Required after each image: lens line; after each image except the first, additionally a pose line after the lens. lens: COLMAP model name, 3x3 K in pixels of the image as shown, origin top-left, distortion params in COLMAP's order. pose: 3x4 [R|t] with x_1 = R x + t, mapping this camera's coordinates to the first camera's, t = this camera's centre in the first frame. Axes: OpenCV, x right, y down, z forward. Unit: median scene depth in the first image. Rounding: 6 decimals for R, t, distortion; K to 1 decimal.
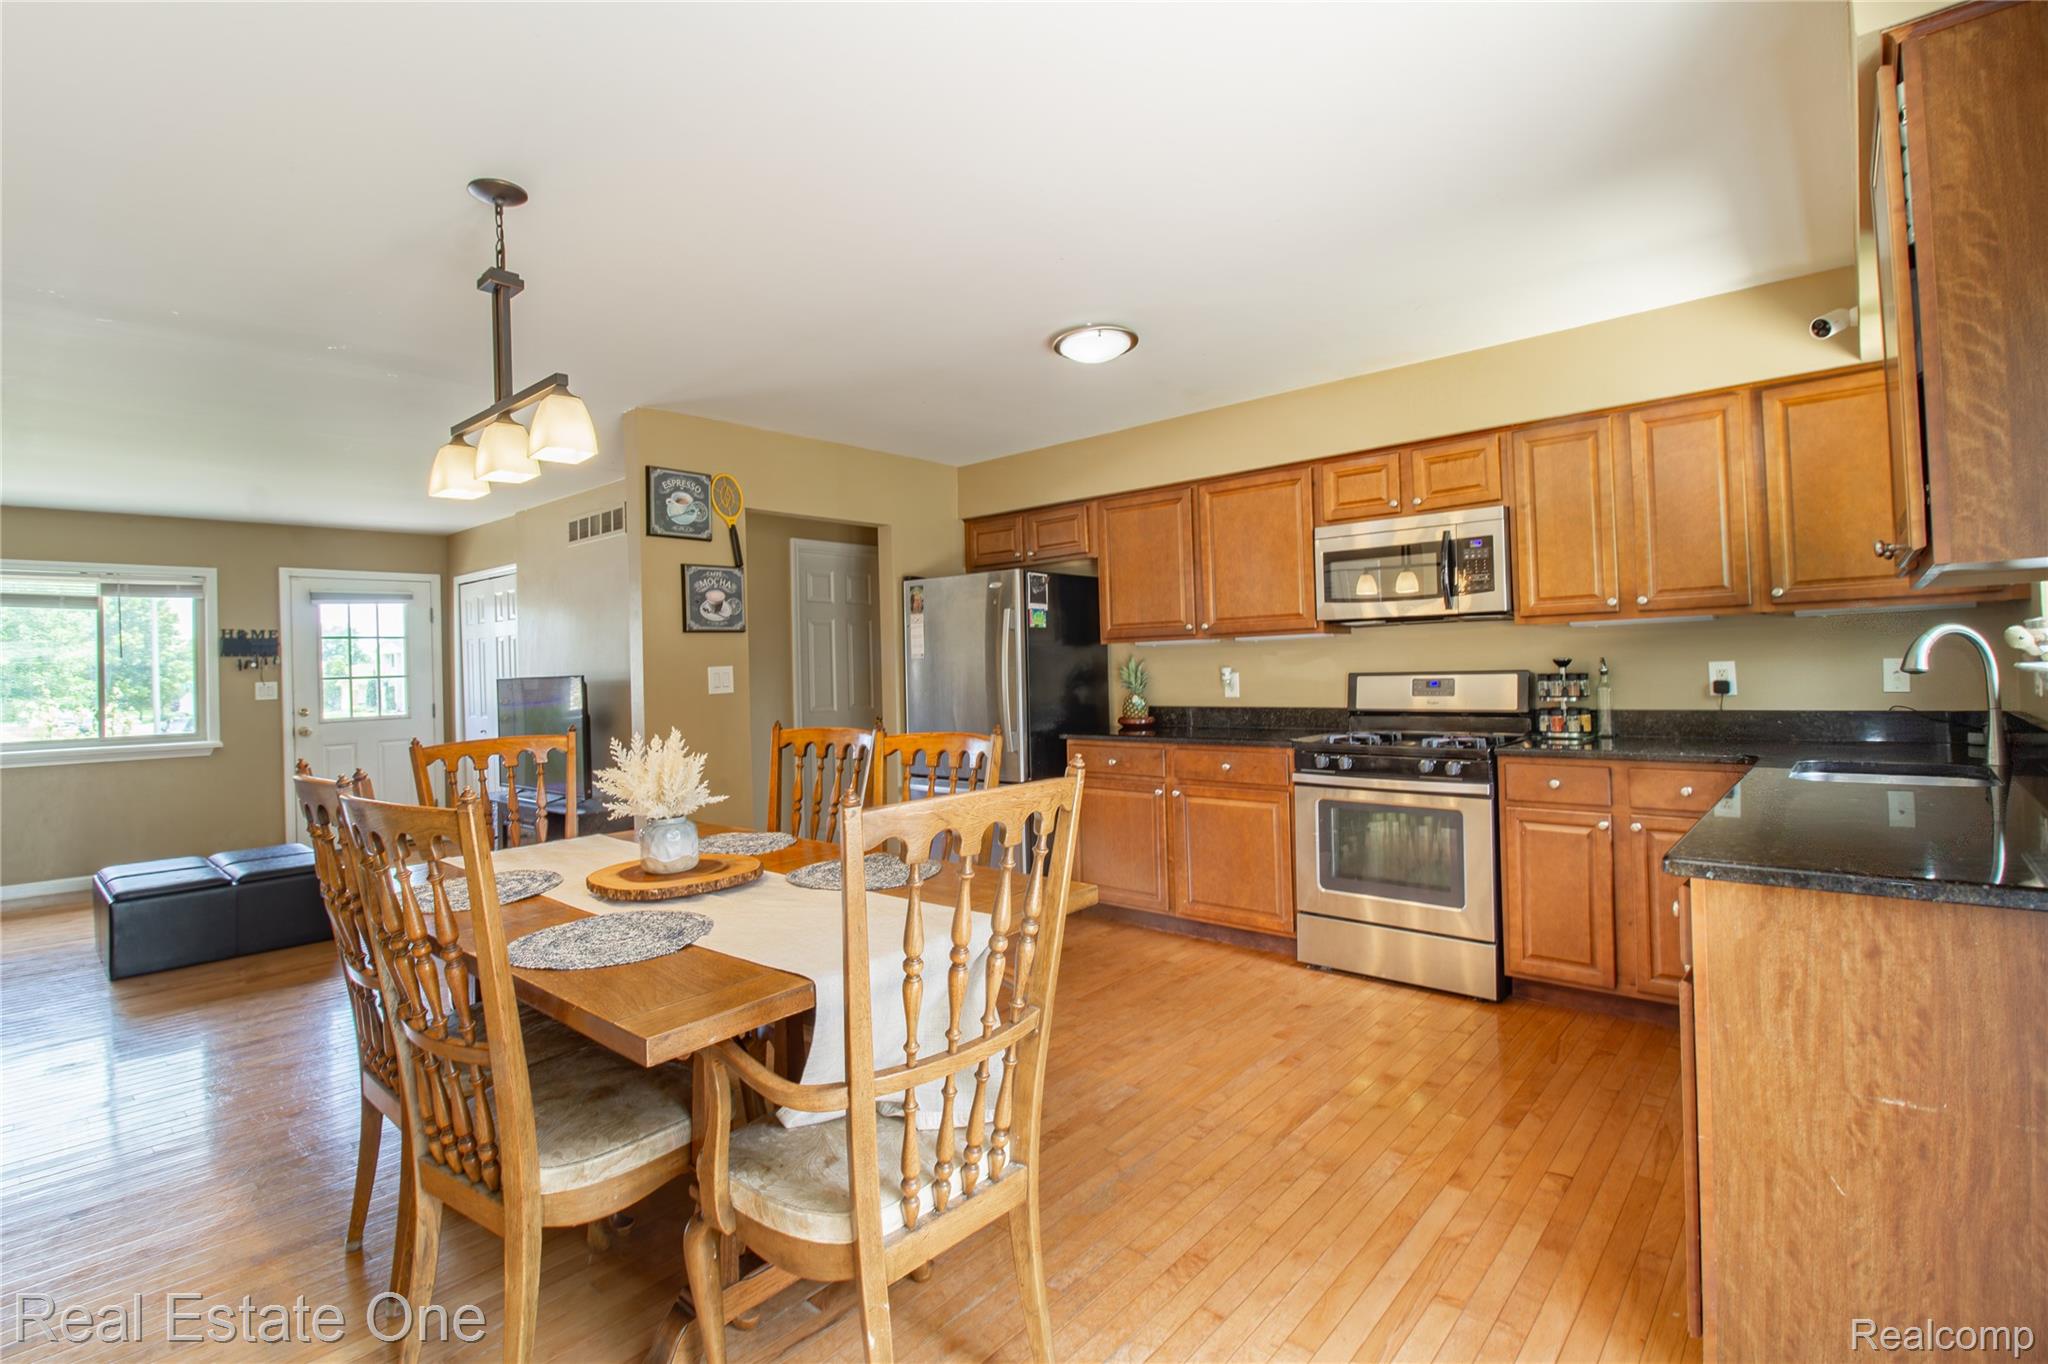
lens RADIAL K [[955.0, 0, 1029.4], [0, 955.0, 654.8], [0, 0, 1]] dist [-0.001776, 0.000193]
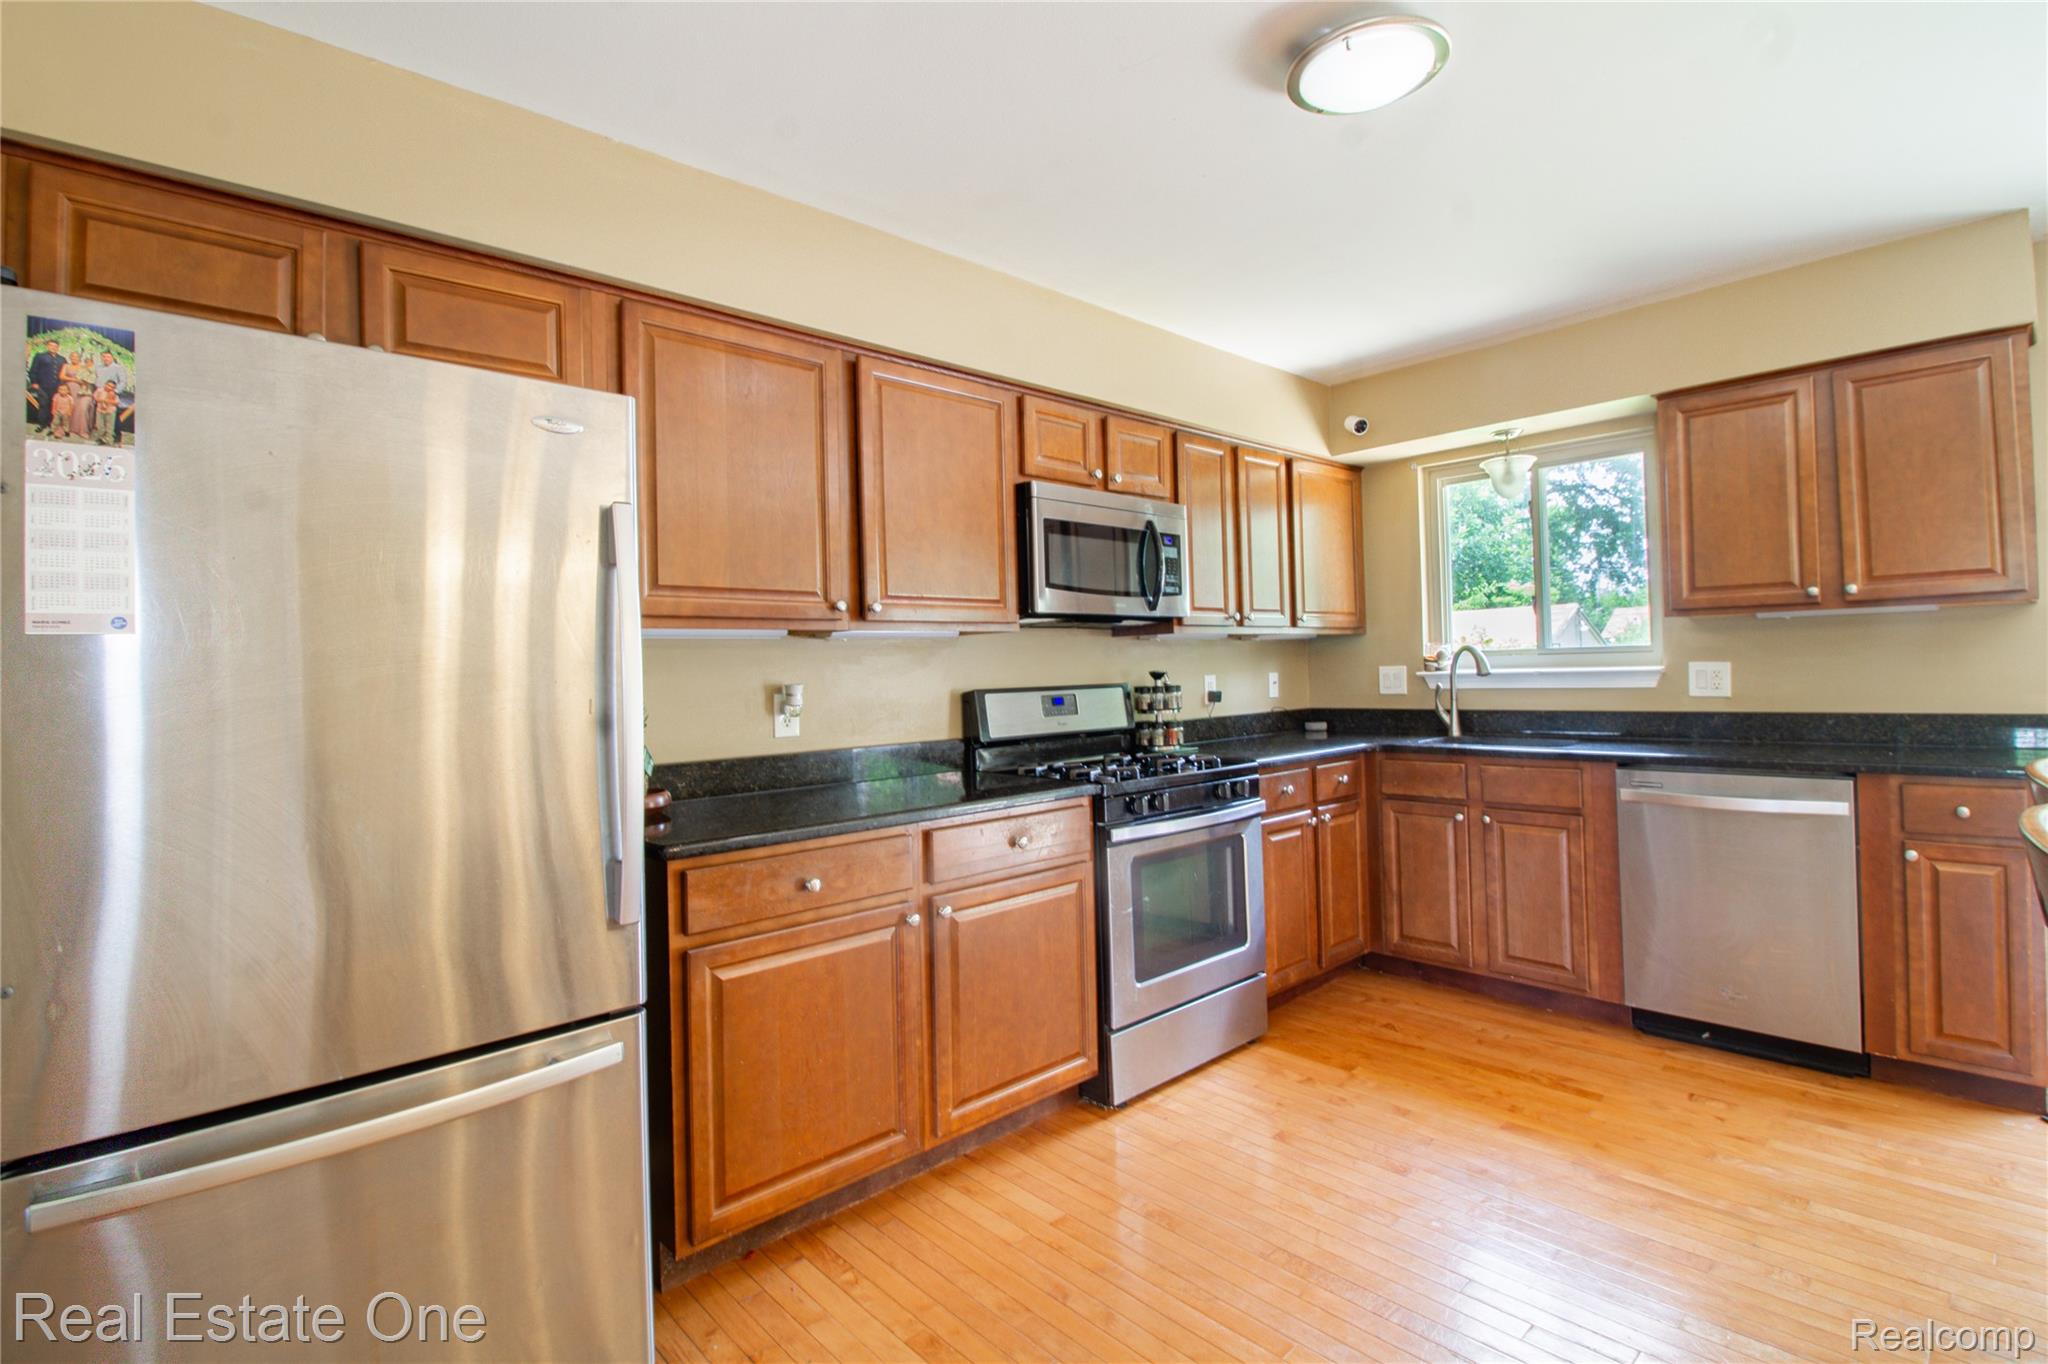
lens RADIAL K [[964.8, 0, 1022.4], [0, 964.8, 653.5], [0, 0, 1]] dist [-0.003039, -0.013644]
pose [[0.111742, 0.038281, 0.993000, -0.400649], [0.008952, 0.999178, -0.039527, 0.021882], [-0.993697, 0.013306, 0.111308, 0.931558]]
